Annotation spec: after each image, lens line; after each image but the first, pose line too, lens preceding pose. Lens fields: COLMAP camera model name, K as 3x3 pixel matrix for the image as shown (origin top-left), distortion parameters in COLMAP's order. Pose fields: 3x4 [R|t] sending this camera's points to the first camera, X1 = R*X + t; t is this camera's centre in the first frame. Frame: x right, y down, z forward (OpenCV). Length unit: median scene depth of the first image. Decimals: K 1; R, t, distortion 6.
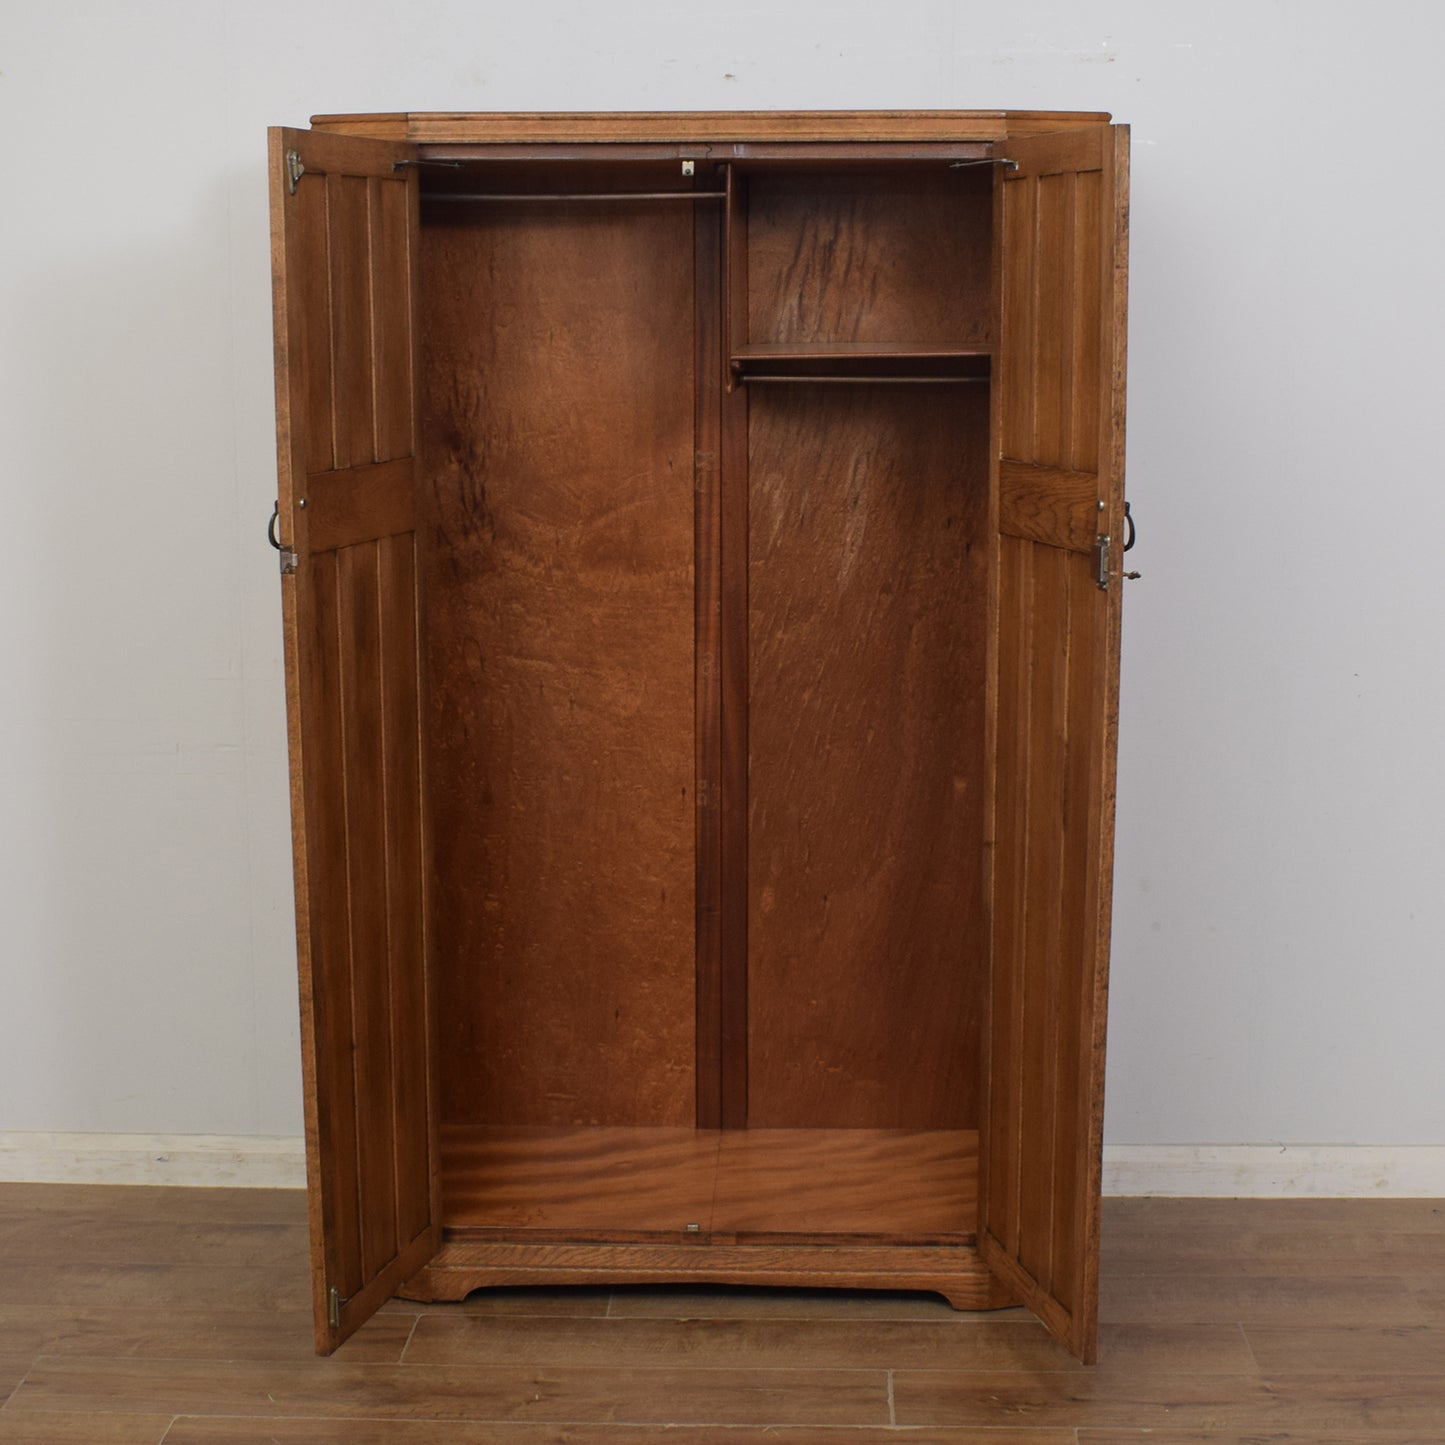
lens RADIAL K [[2404.8, 0, 739.4], [0, 2404.8, 704.1], [0, 0, 1]] dist [-0.093235, 0.000000]
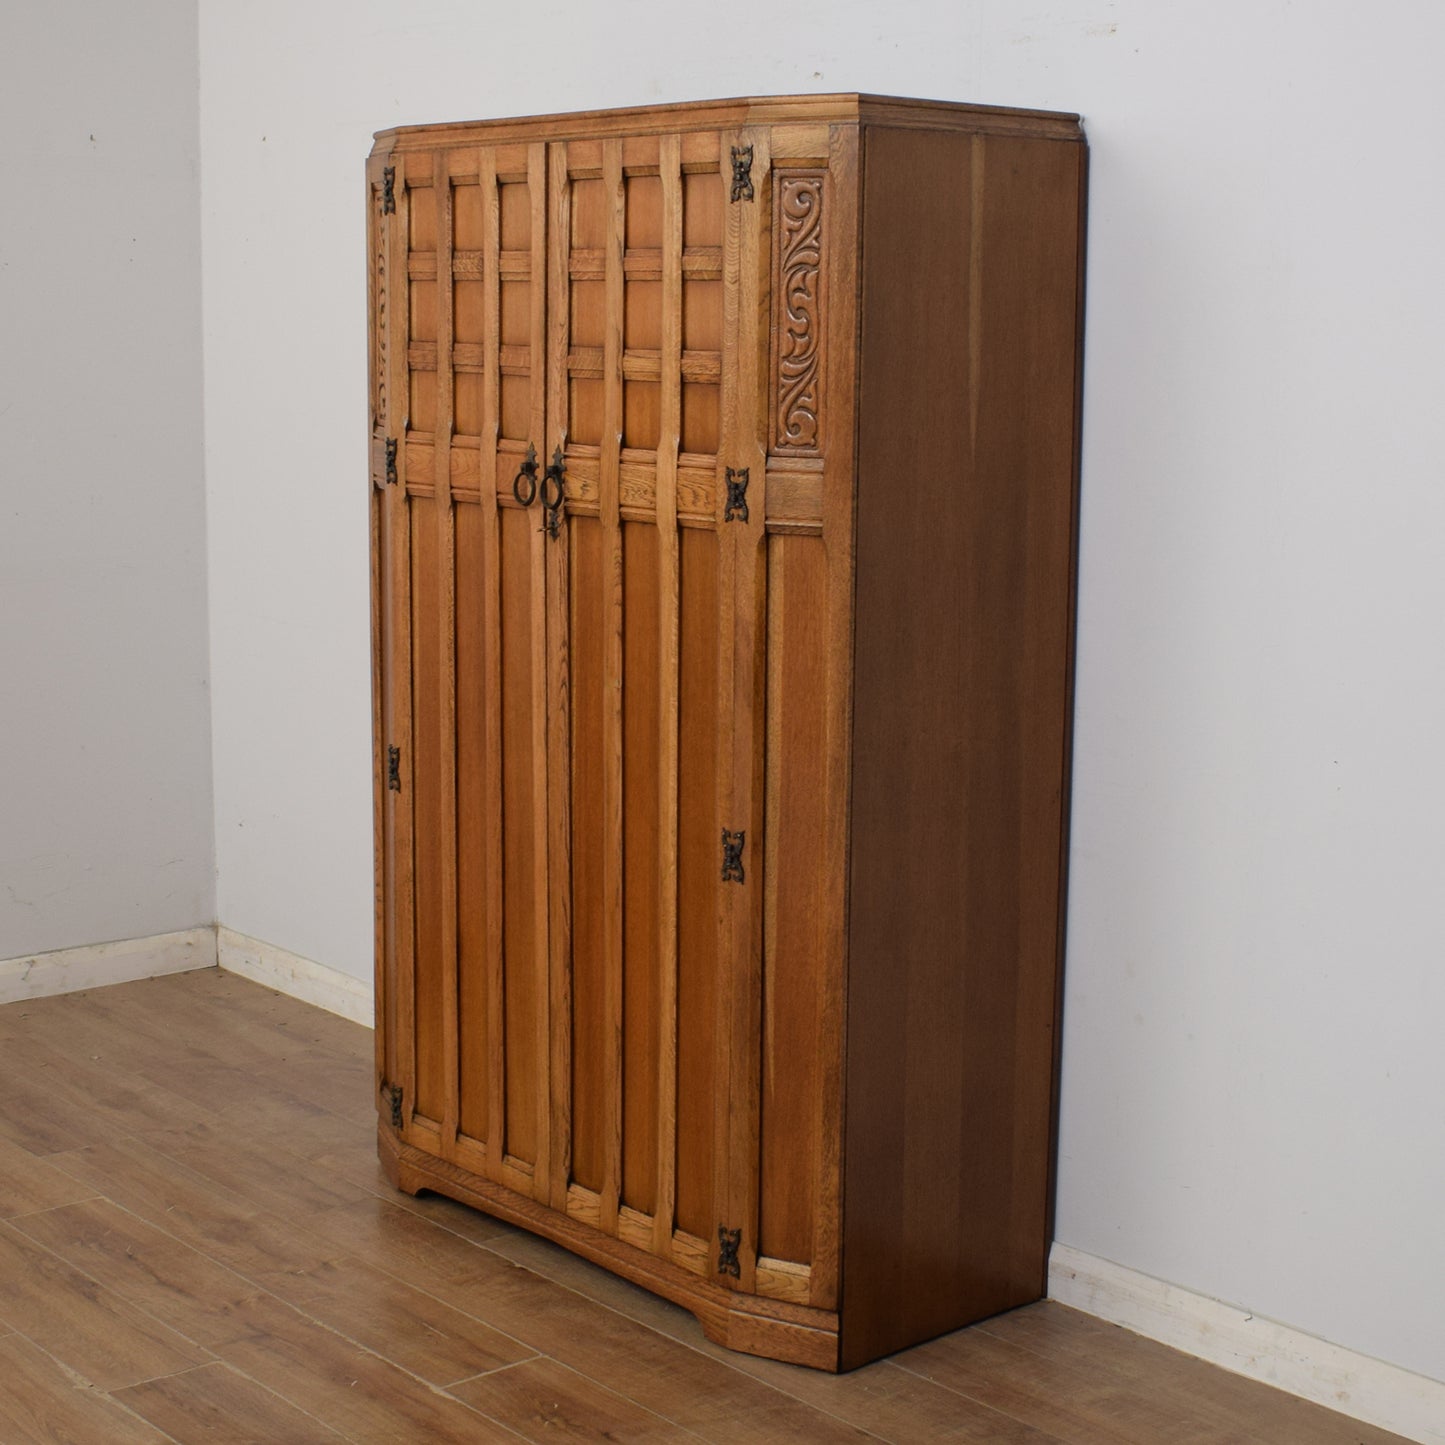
lens RADIAL K [[2404.8, 0, 807.0], [0, 2404.8, 689.2], [0, 0, 1]] dist [-0.093235, 0.000000]
pose [[0.711964, 0.118890, -0.692078, 0.701904], [-0.132263, 0.990627, 0.034114, -0.041588], [0.689648, 0.067249, 0.721016, 0.290291]]
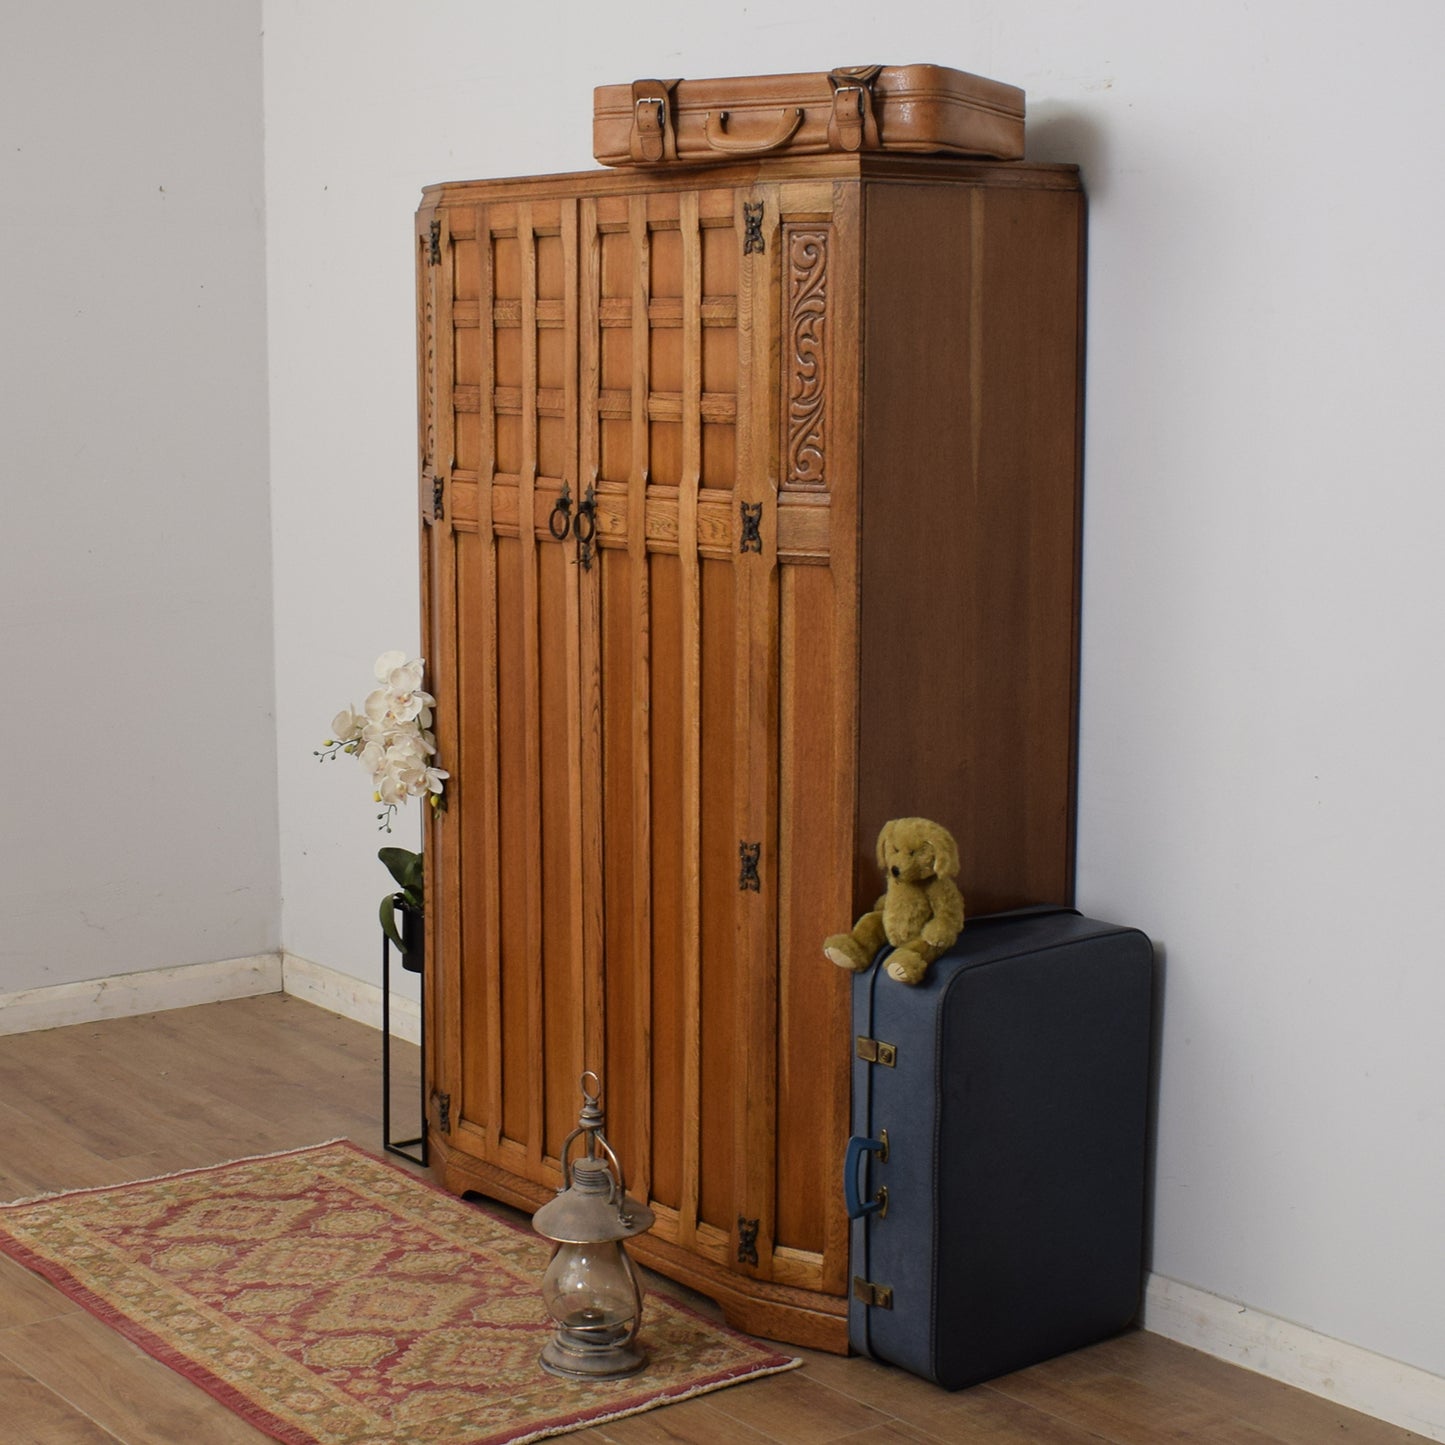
lens RADIAL K [[2552.2, 0, 761.3], [0, 2552.2, 723.5], [0, 0, 1]] dist [-0.089765, 0.000000]
pose [[0.666633, 0.113228, -0.736736, 0.808432], [-0.129318, 0.990975, 0.035288, -0.038514], [0.734083, 0.071749, 0.675259, 0.238511]]
